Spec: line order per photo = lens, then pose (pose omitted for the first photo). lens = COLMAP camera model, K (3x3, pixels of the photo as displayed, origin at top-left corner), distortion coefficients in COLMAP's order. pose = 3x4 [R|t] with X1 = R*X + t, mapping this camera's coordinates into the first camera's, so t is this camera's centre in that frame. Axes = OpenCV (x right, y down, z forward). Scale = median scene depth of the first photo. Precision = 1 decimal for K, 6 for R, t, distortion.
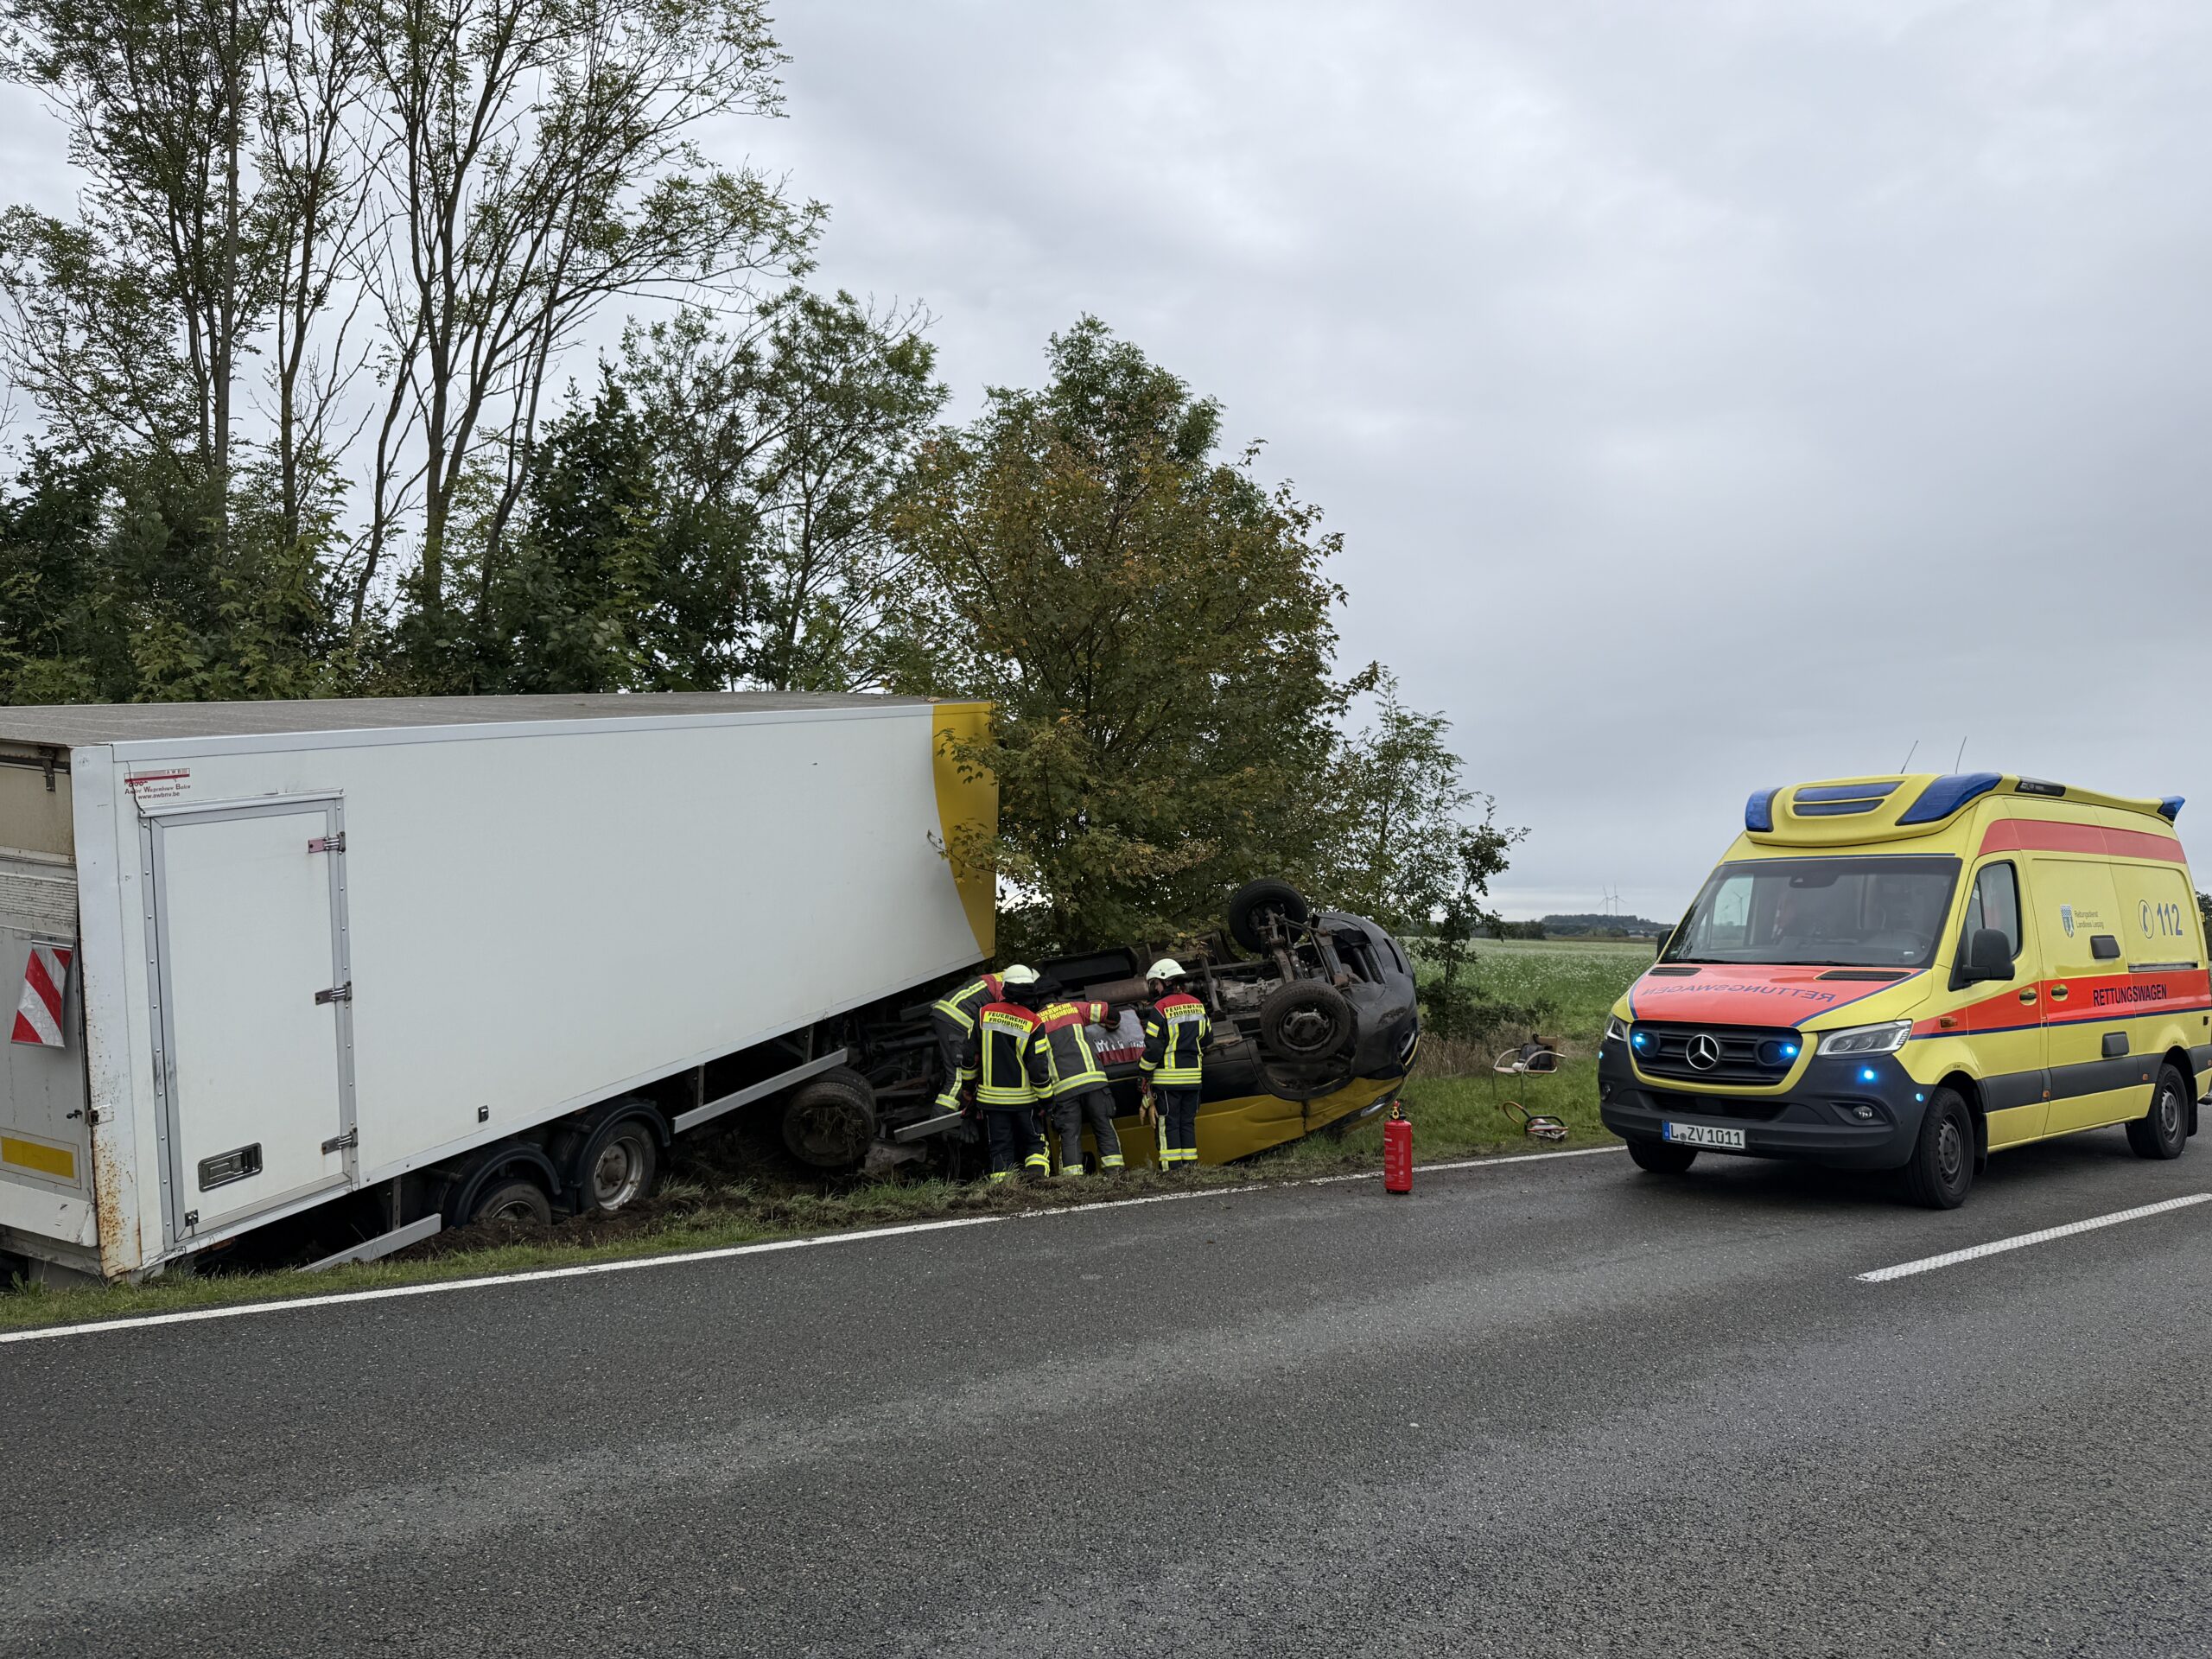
lens RADIAL K [[1539.8, 0, 1099.4], [0, 1539.8, 846.9], [0, 0, 1]] dist [0.136115, -0.237326]
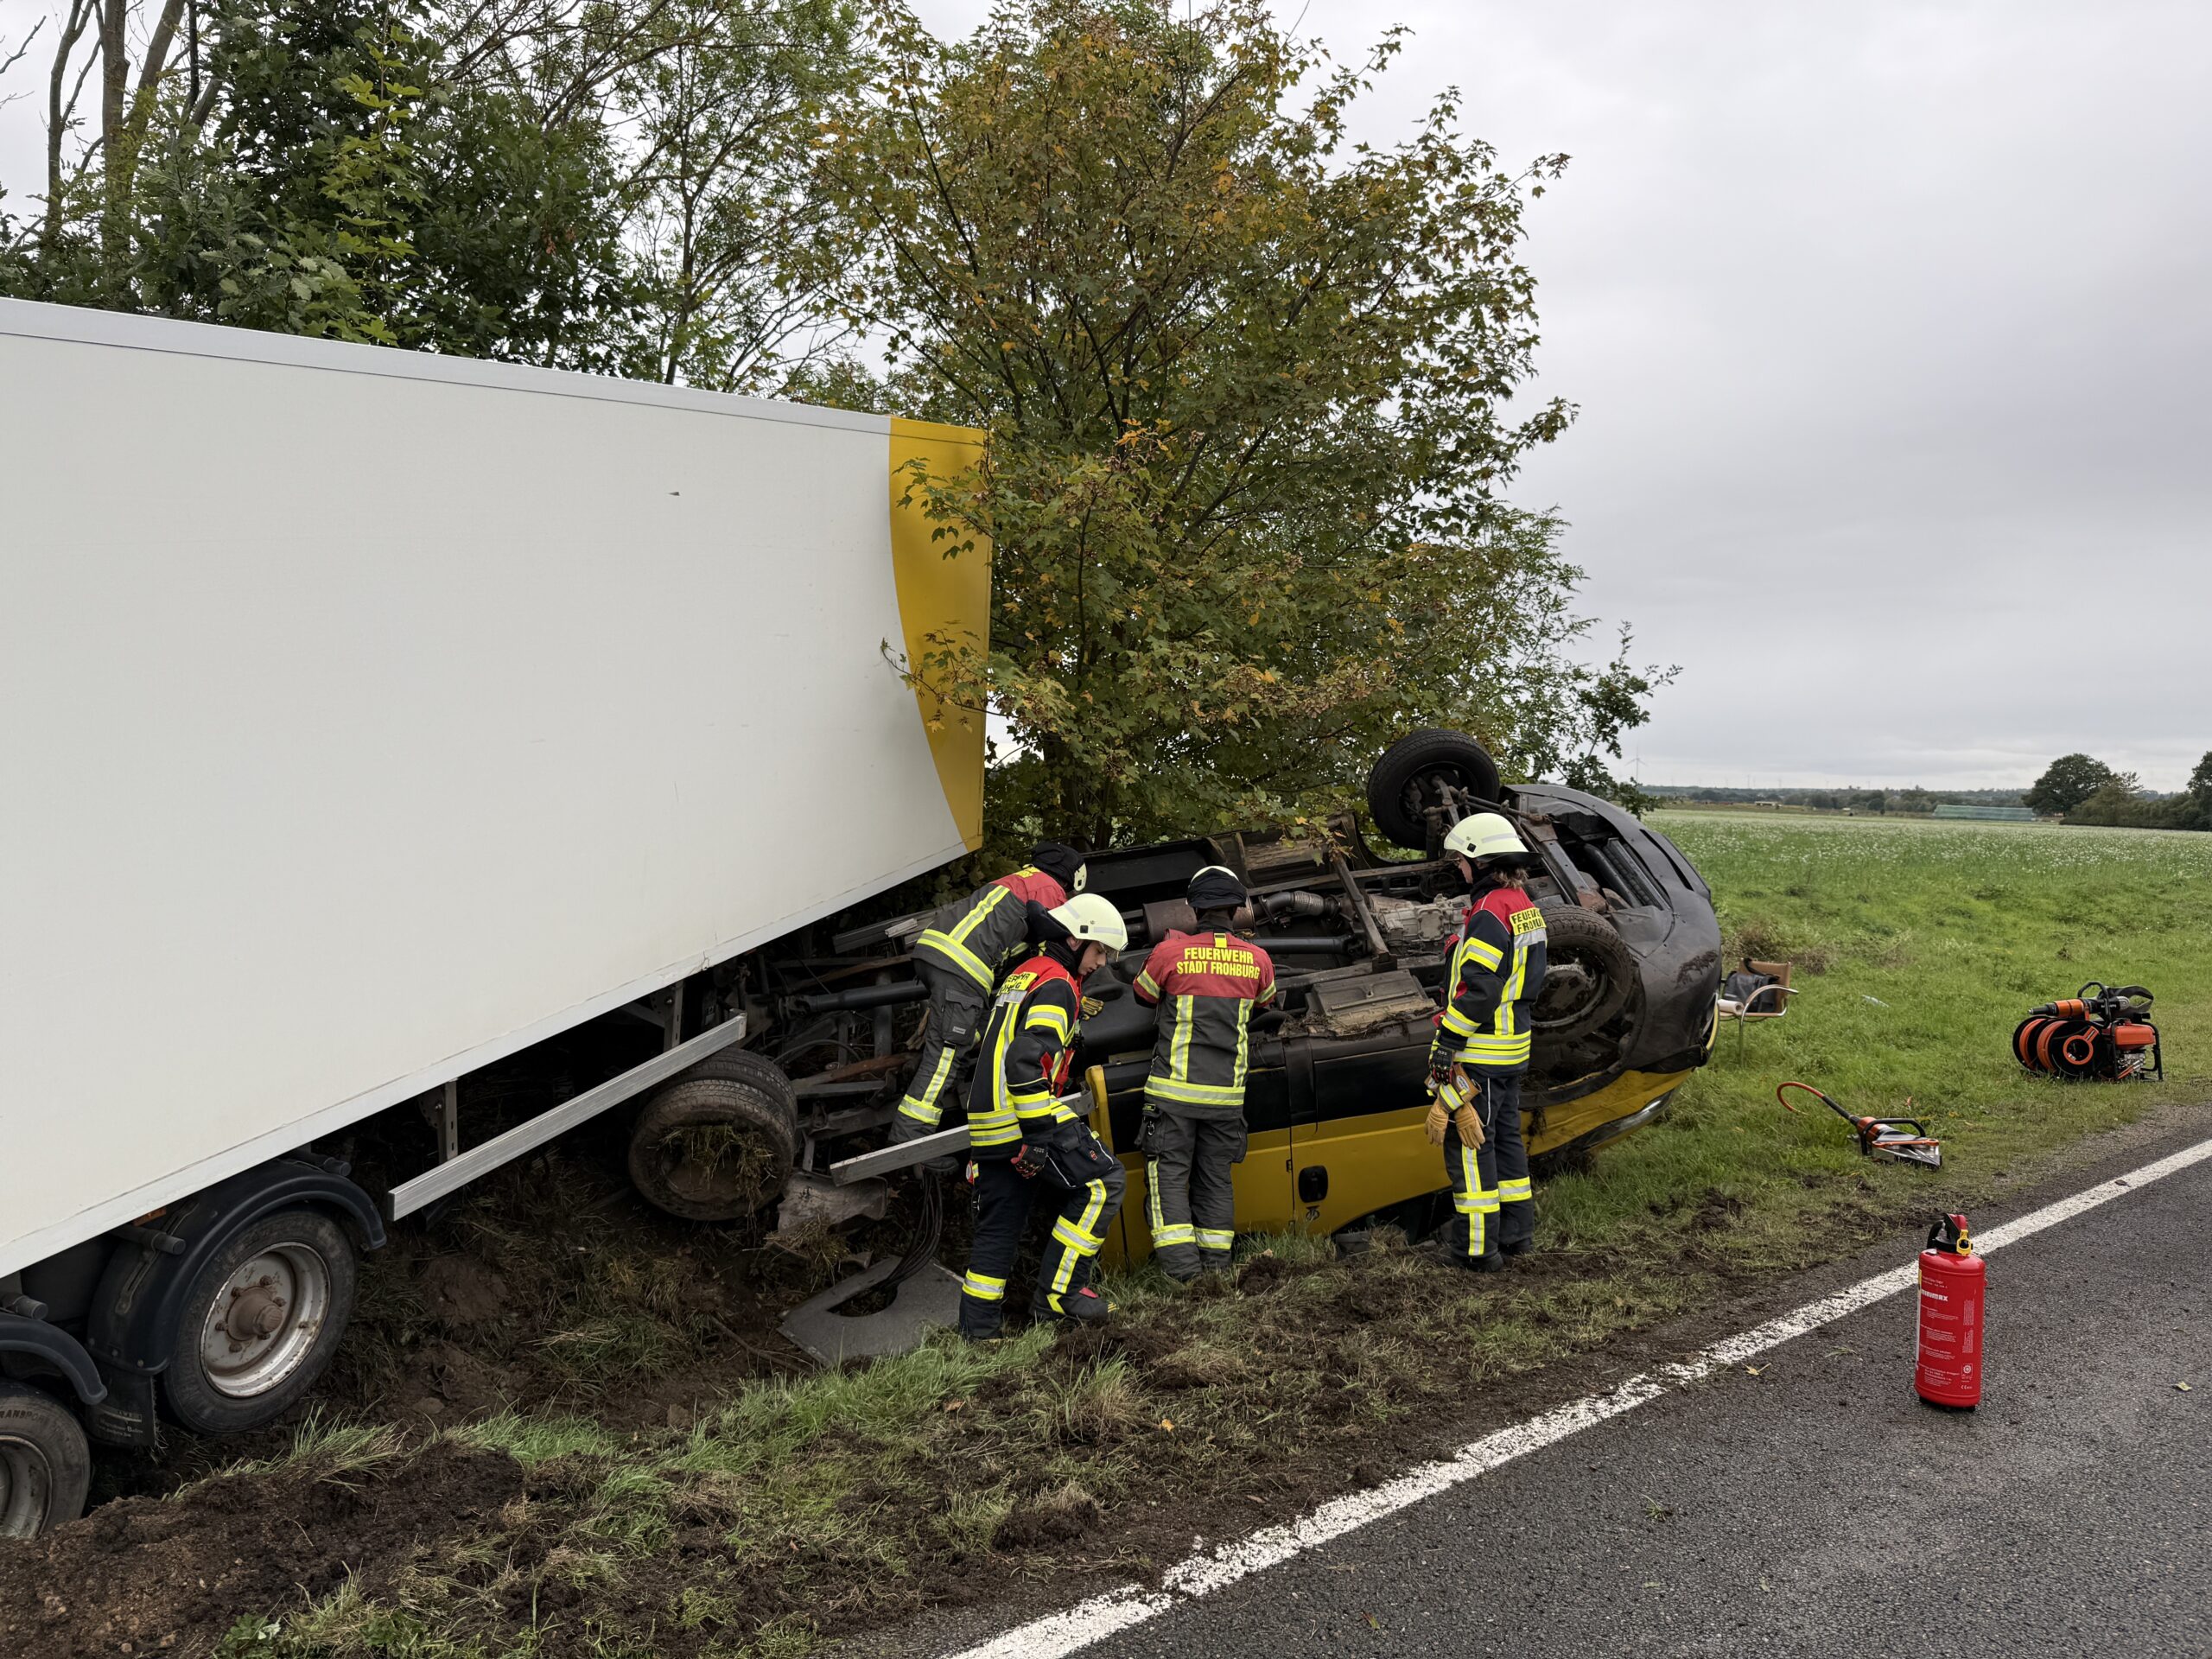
lens RADIAL K [[1539.8, 0, 1099.4], [0, 1539.8, 846.9], [0, 0, 1]] dist [0.136115, -0.237326]
pose [[0.998174, 0.008474, 0.059803, -0.063503], [-0.014015, 0.995582, 0.092845, 0.012327], [-0.058752, -0.093514, 0.993883, 0.405534]]
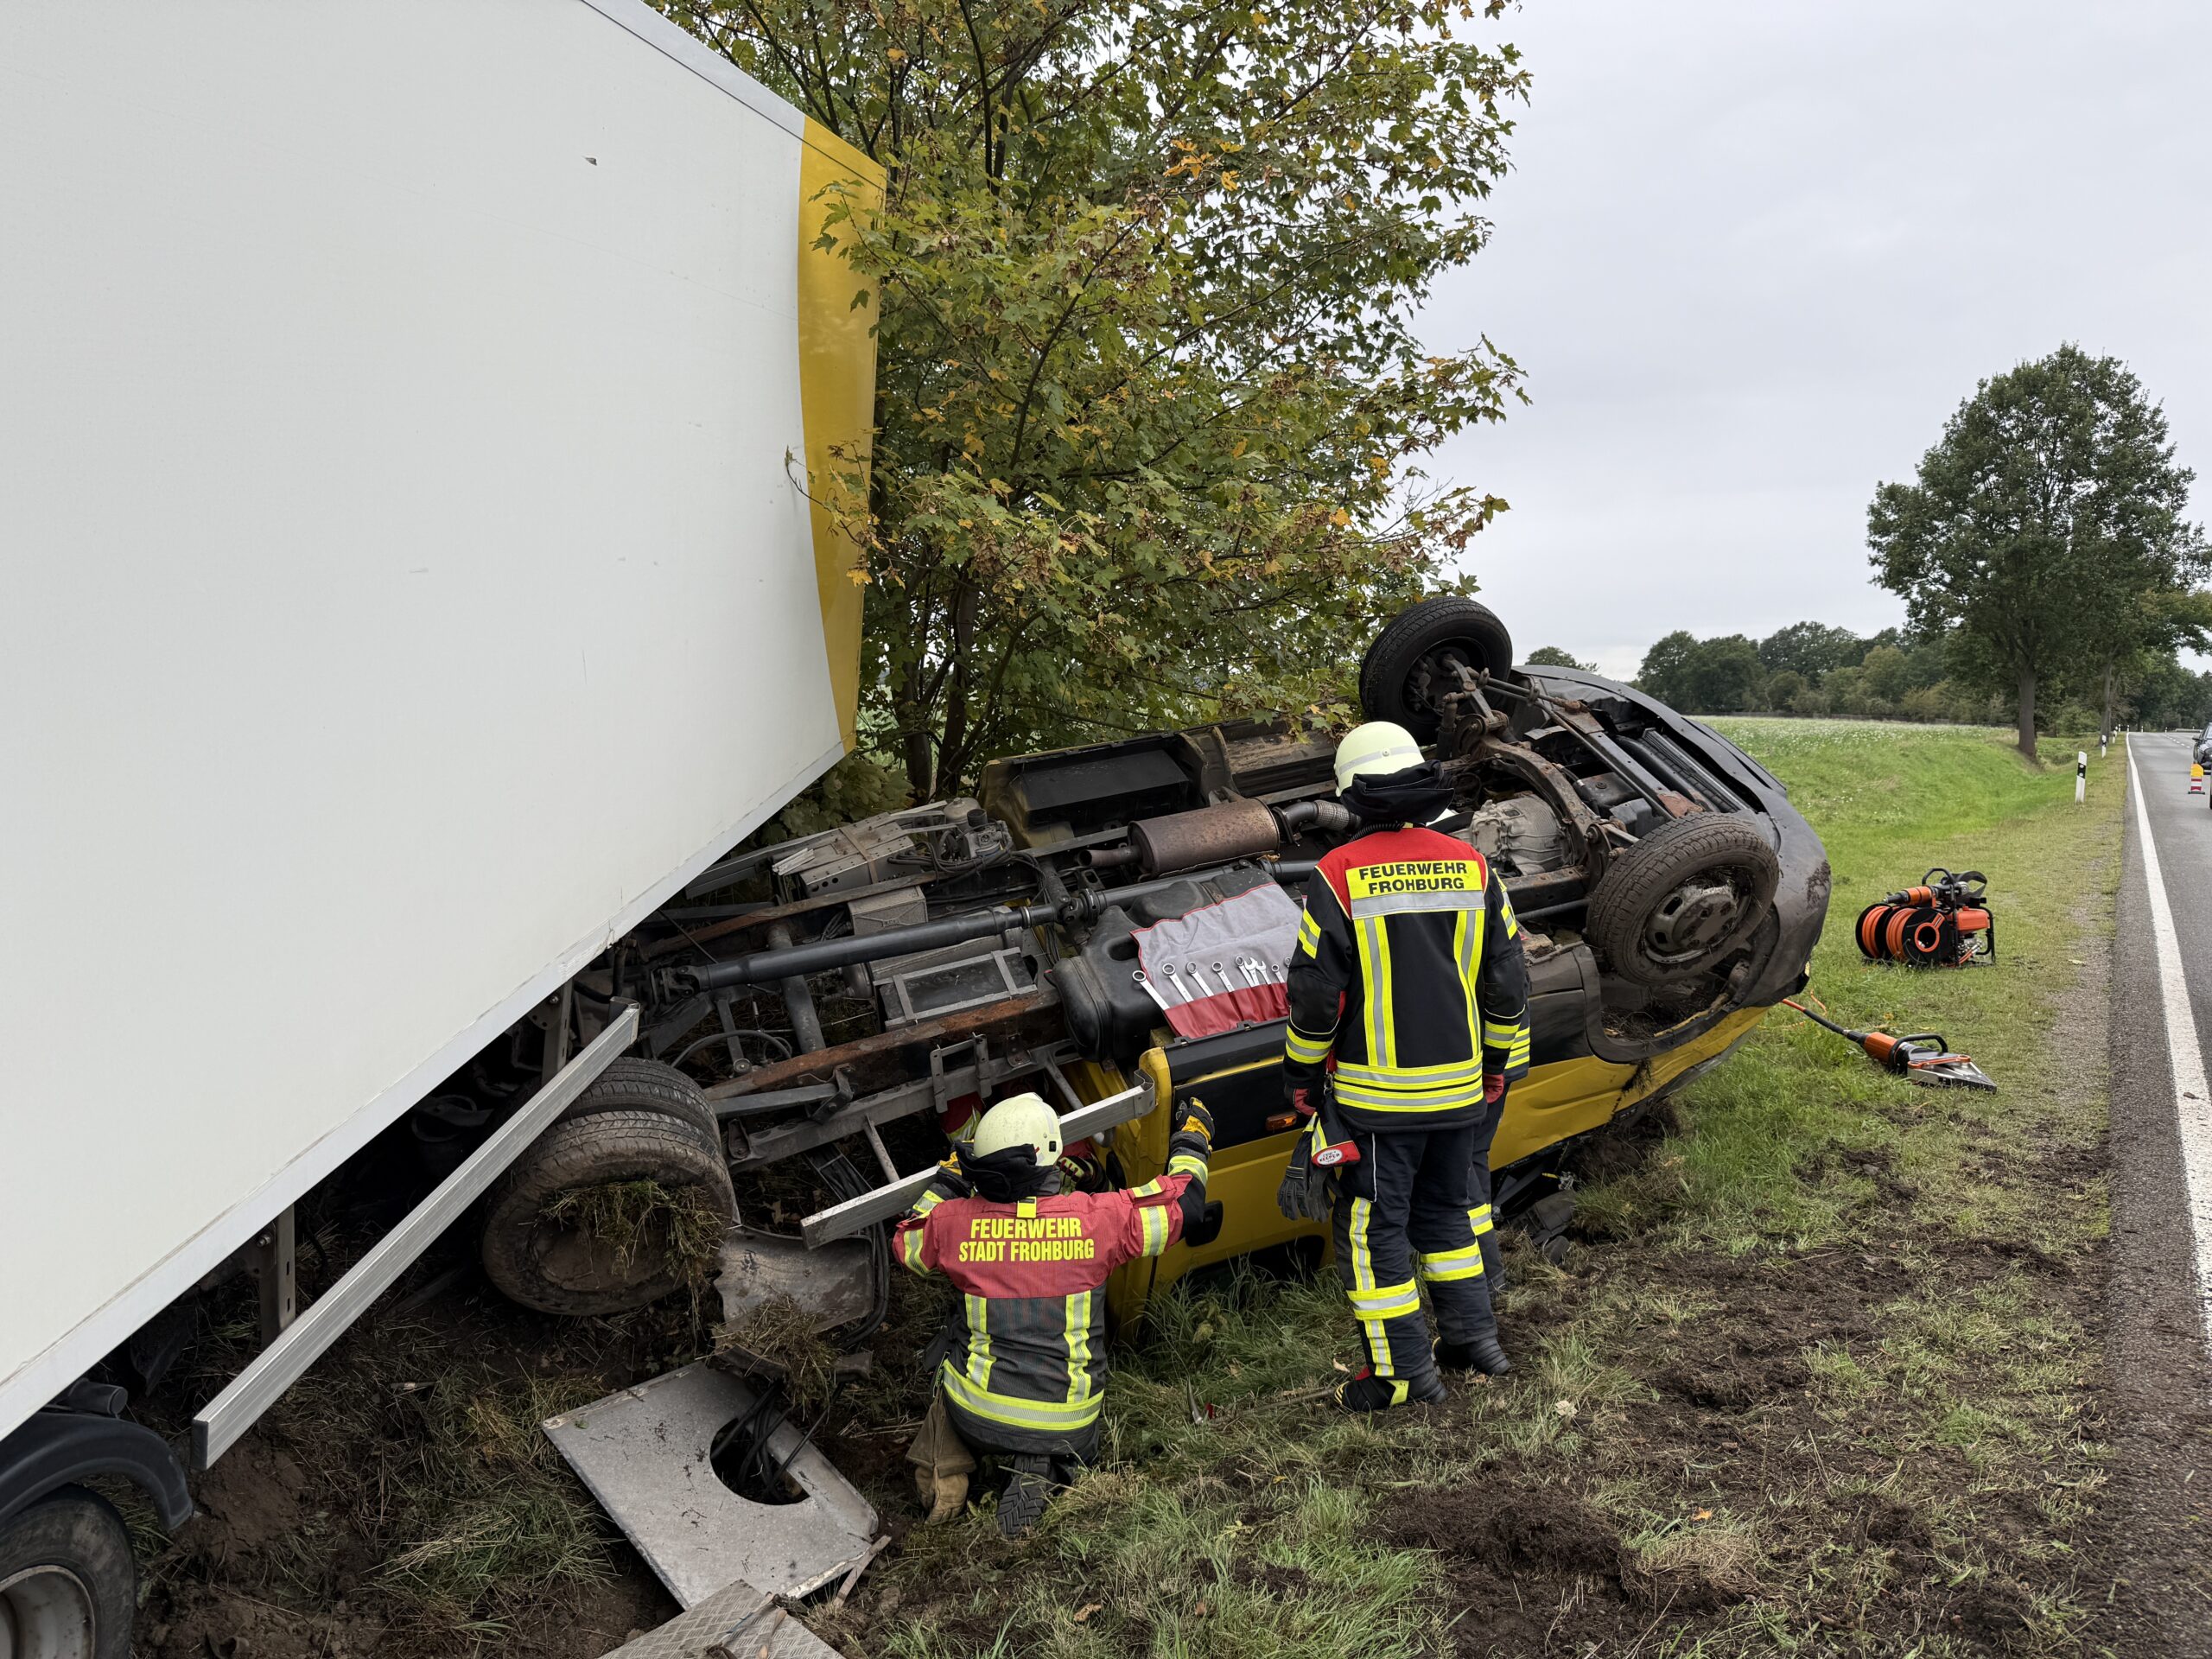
lens RADIAL K [[1540.7, 0, 1098.0], [0, 1540.7, 854.0], [0, 0, 1]] dist [0.050264, -0.035825]
pose [[0.939300, -0.028061, 0.341947, -0.176439], [-0.029820, 0.986201, 0.162844, 0.025604], [-0.341798, -0.163156, 0.925502, 0.581526]]
